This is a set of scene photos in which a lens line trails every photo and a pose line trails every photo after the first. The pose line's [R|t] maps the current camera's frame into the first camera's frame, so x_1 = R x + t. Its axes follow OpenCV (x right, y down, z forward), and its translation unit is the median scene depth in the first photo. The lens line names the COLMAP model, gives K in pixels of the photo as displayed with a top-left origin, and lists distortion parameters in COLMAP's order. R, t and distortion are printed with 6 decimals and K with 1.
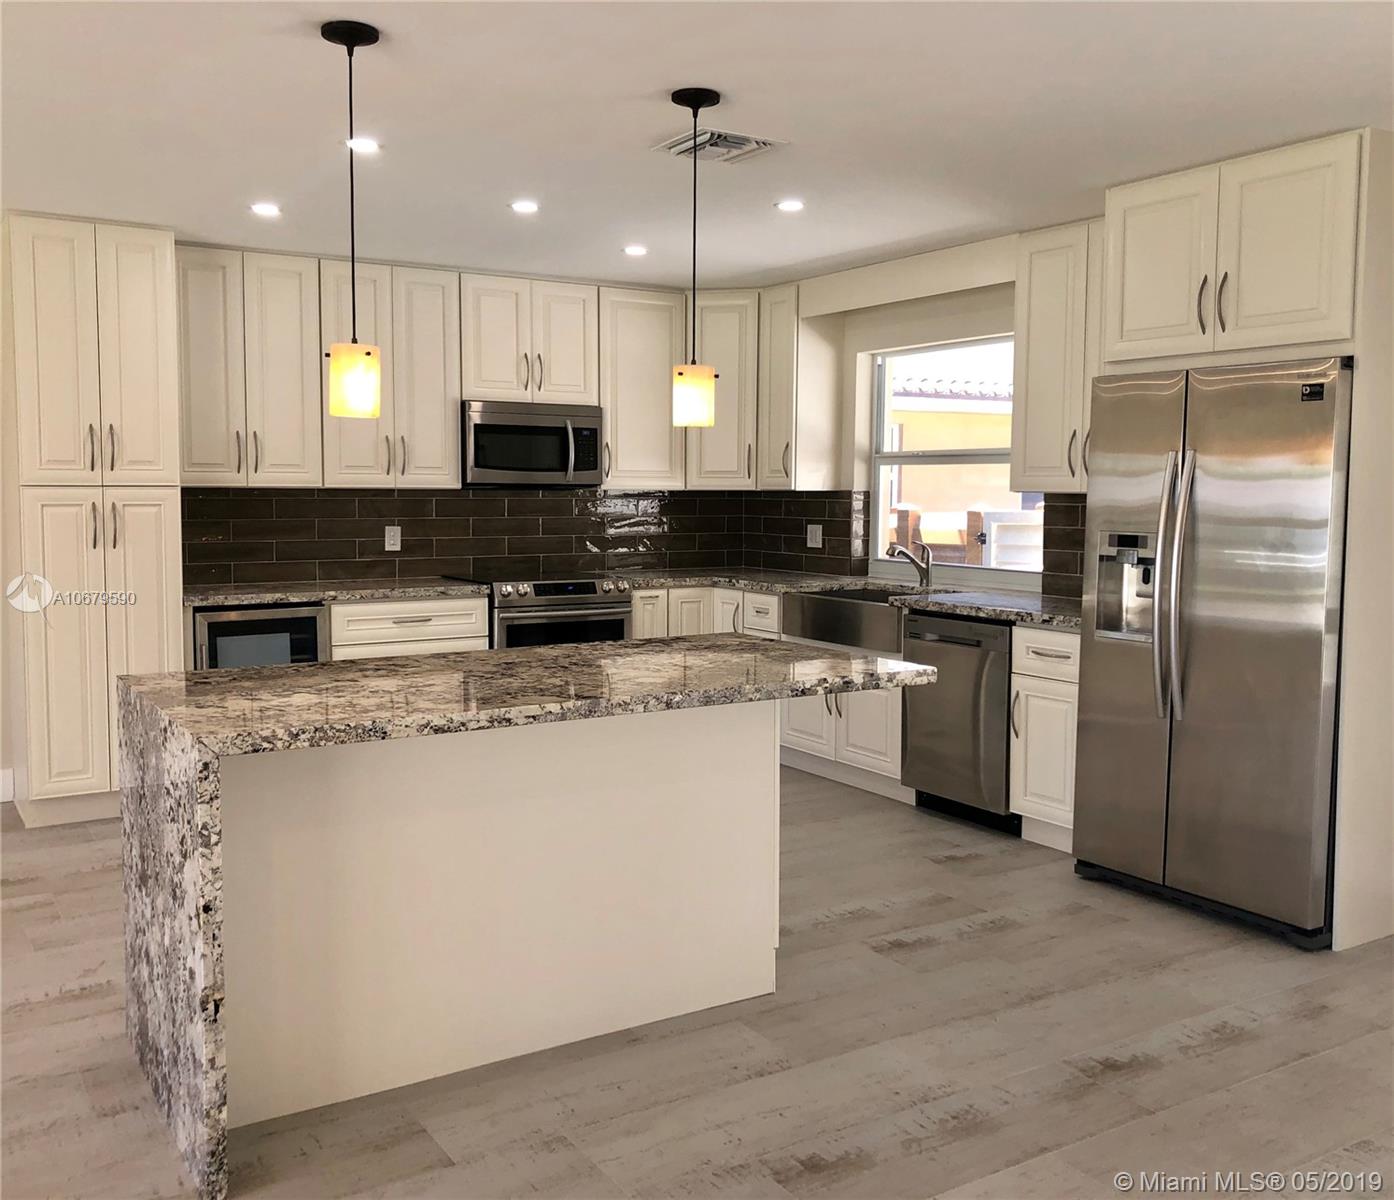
lens RADIAL K [[1312.2, 0, 676.8], [0, 1312.2, 588.9], [0, 0, 1]] dist [0.034880, 0.000000]
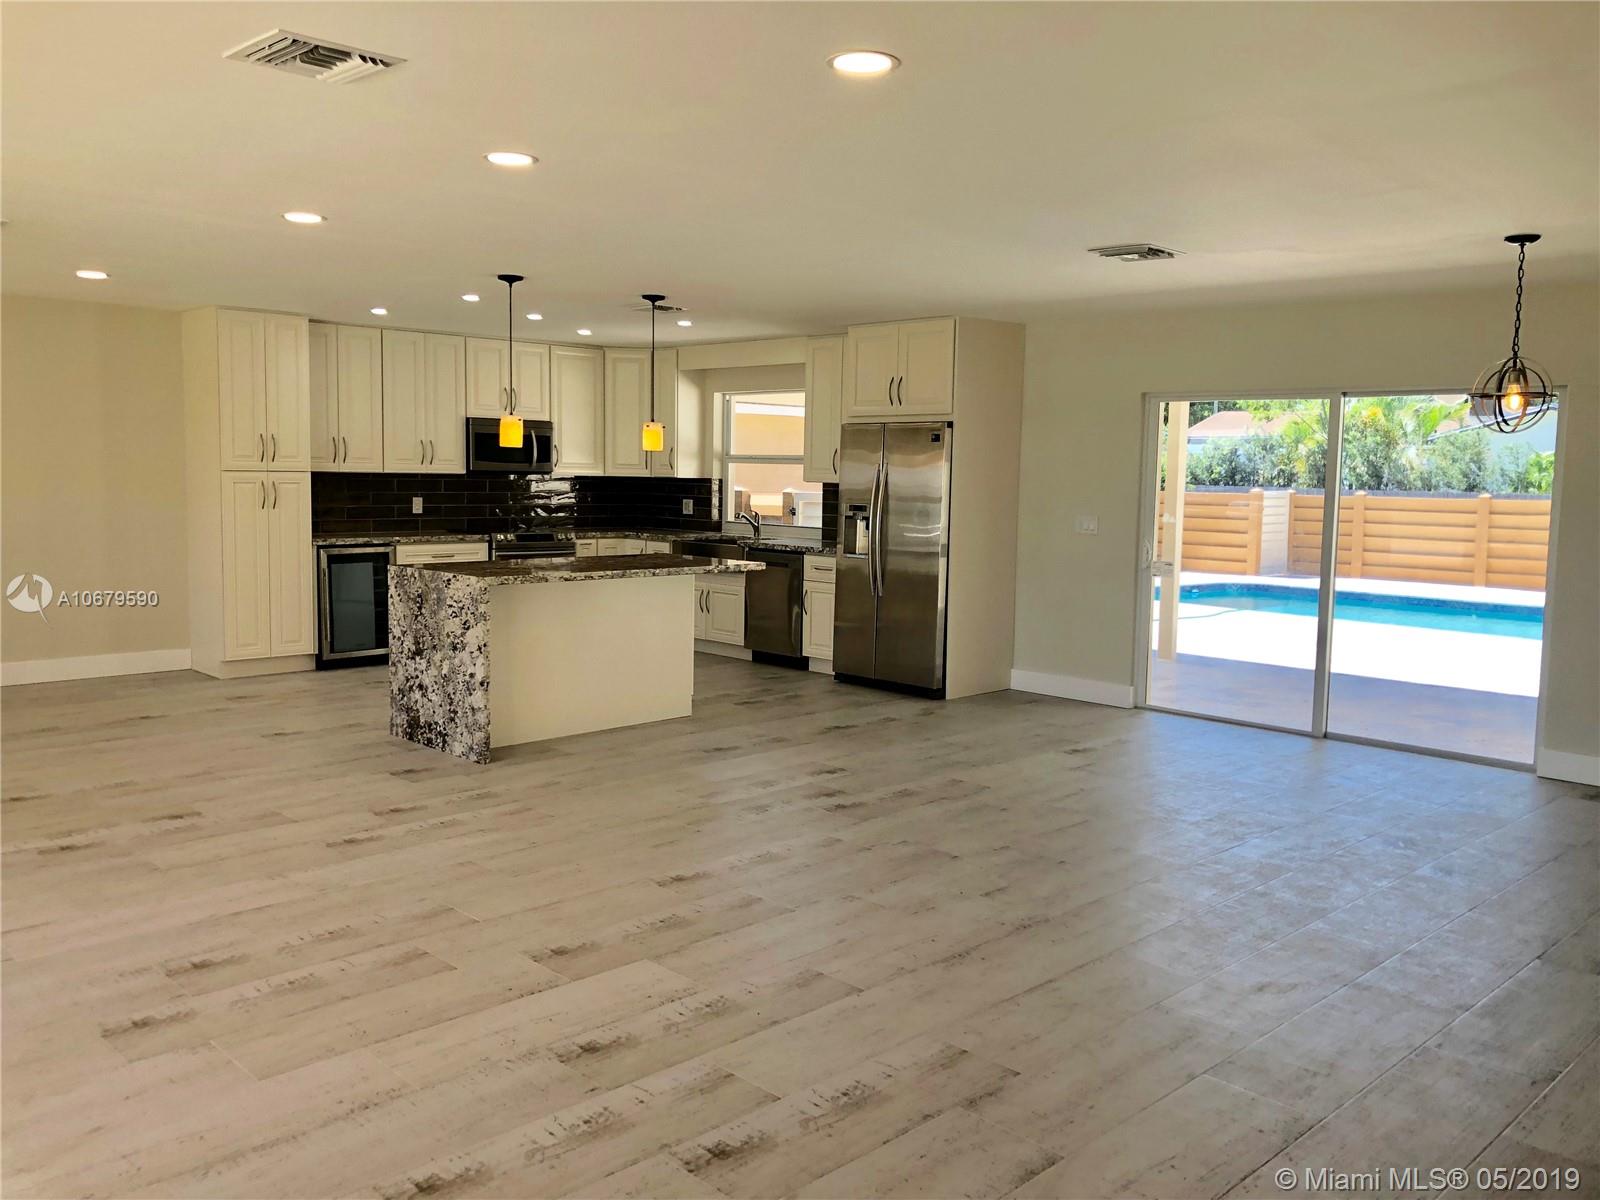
lens RADIAL K [[1315.0, 0, 794.4], [0, 1315.0, 610.0], [0, 0, 1]] dist [0.062492, -0.103090]
pose [[0.975160, -0.010155, 0.221270, -0.150542], [0.003034, 0.999467, 0.032497, 0.041371], [-0.221482, -0.031019, 0.974671, -0.720918]]
